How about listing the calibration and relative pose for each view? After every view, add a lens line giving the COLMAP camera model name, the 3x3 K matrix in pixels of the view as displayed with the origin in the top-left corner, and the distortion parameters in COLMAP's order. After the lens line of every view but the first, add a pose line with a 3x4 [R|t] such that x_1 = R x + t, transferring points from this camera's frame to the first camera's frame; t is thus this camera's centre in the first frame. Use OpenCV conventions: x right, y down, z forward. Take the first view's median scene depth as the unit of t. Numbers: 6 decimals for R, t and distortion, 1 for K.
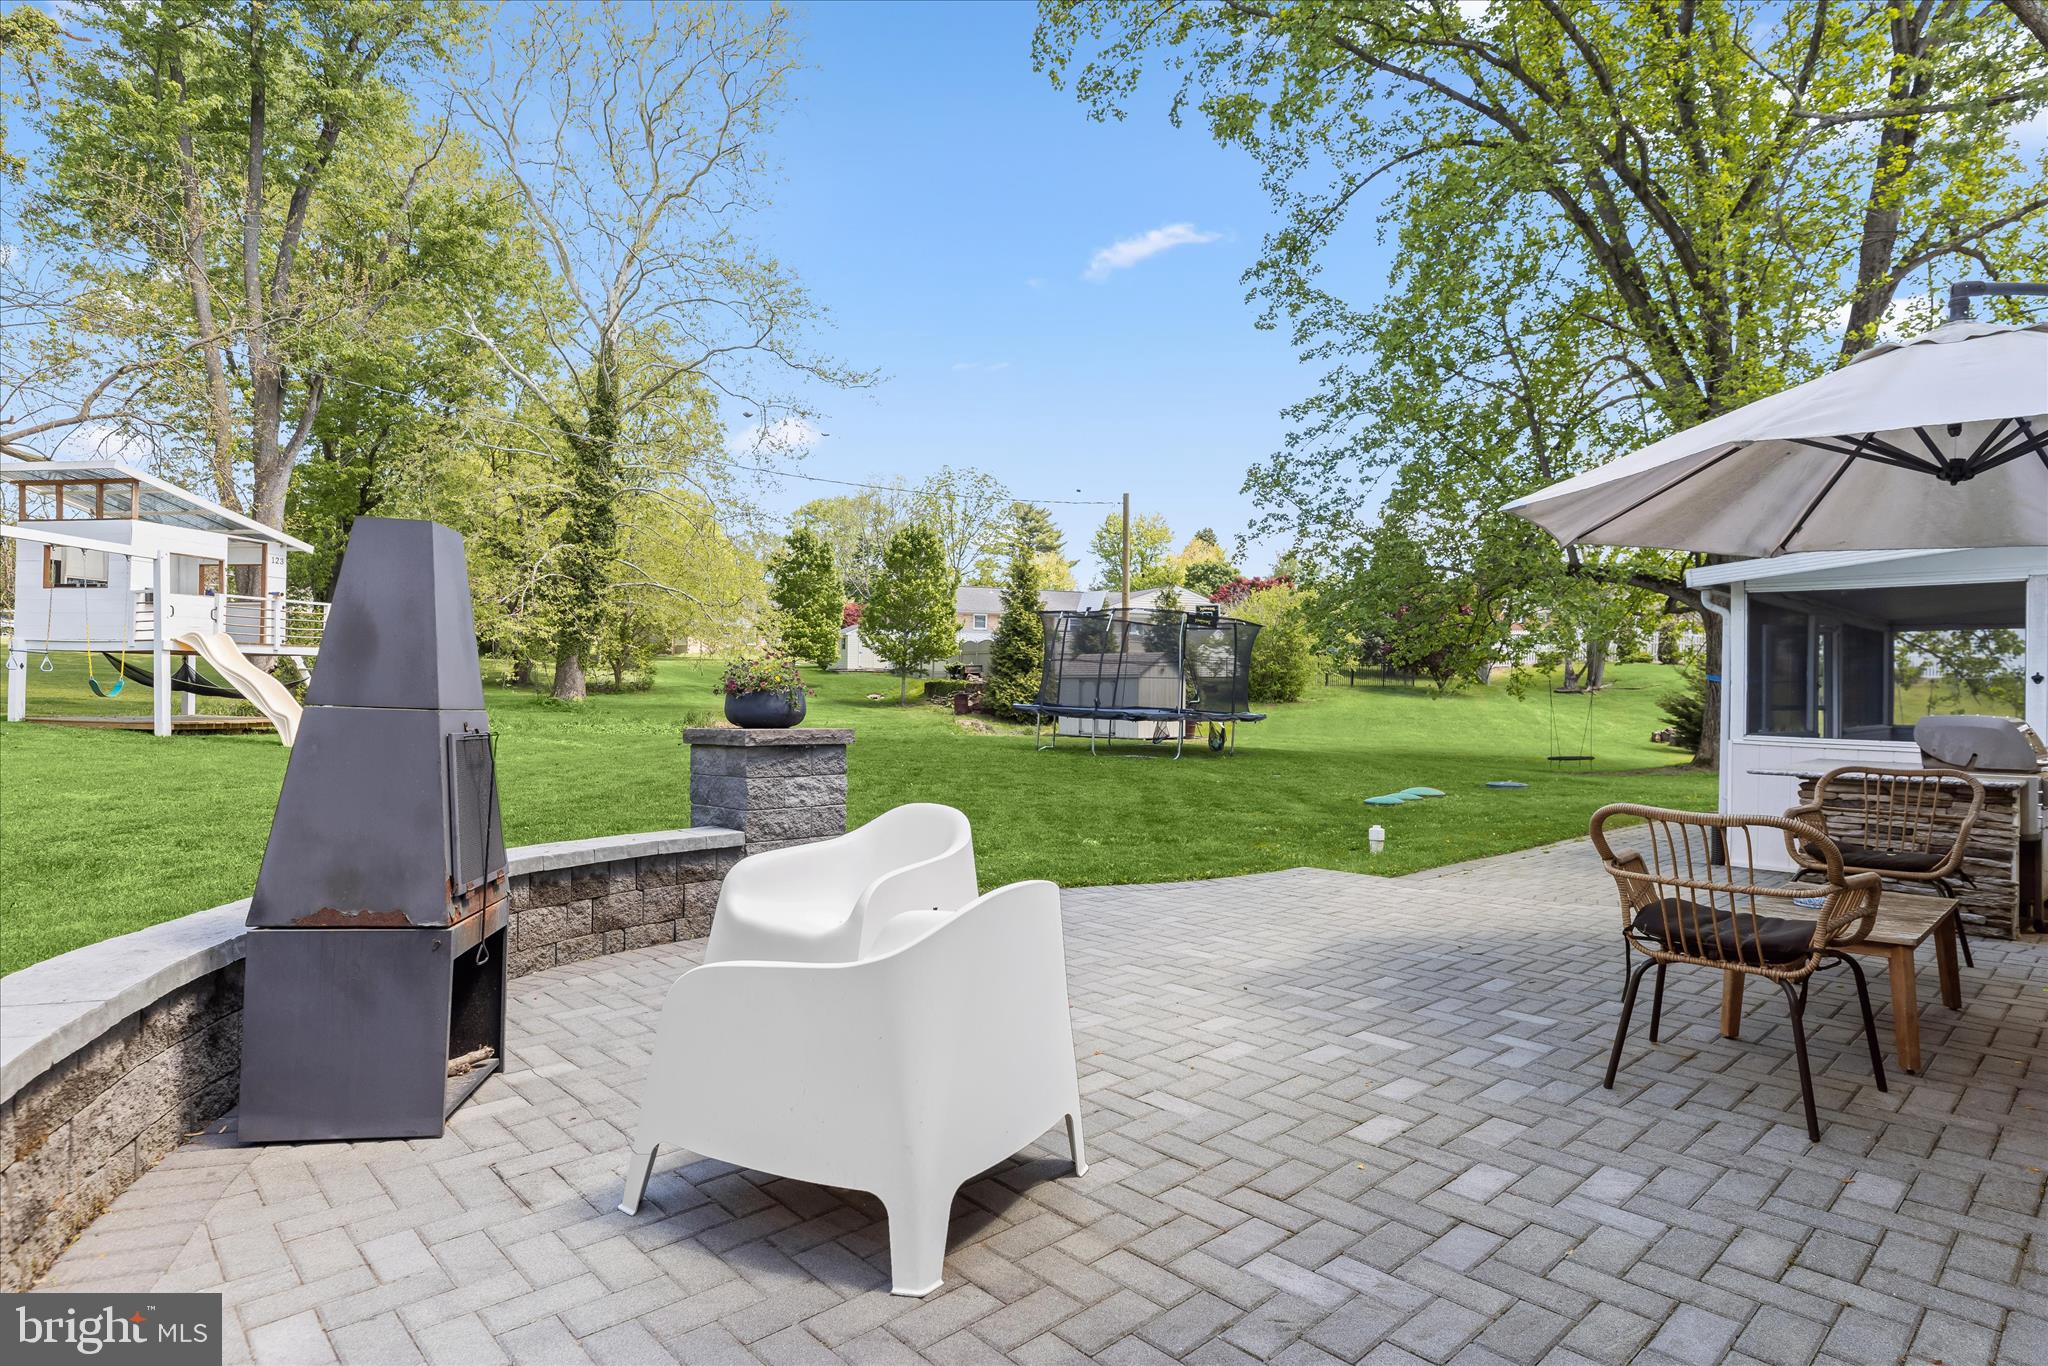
lens RADIAL K [[1101.1, 0, 1022.5], [0, 1101.1, 694.6], [0, 0, 1]] dist [-0.002657, 0.000003]
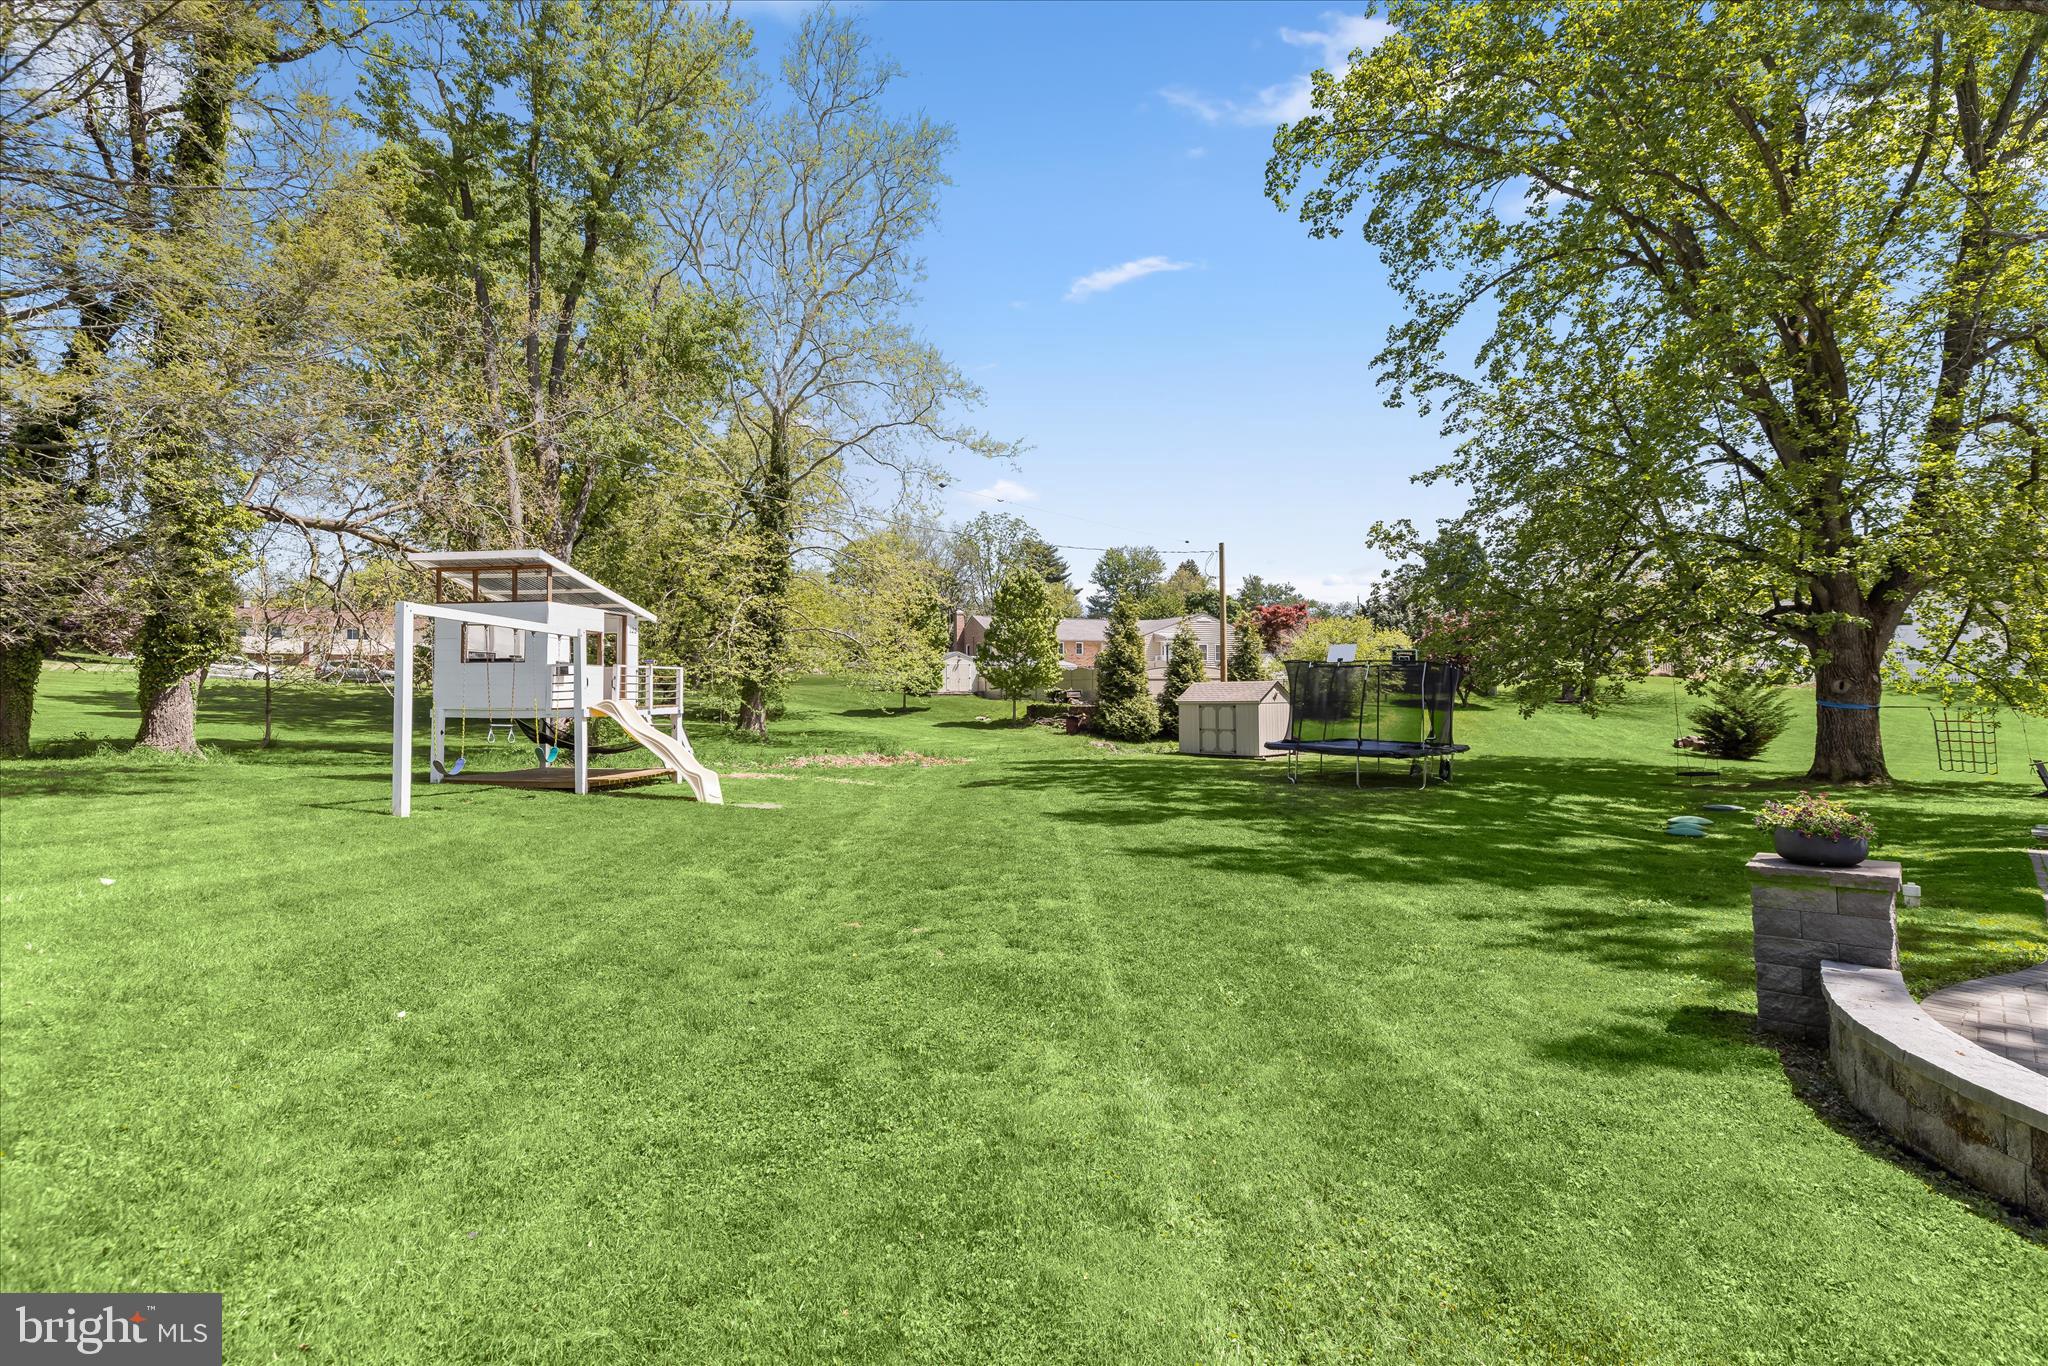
lens RADIAL K [[943.5, 0, 1025.7], [0, 943.5, 681.7], [0, 0, 1]] dist [0.002129, 0.000037]
pose [[0.999567, -0.017820, 0.023401, -0.195185], [0.018295, 0.999627, -0.020268, -0.027337], [-0.023031, 0.020687, 0.999521, 0.014000]]
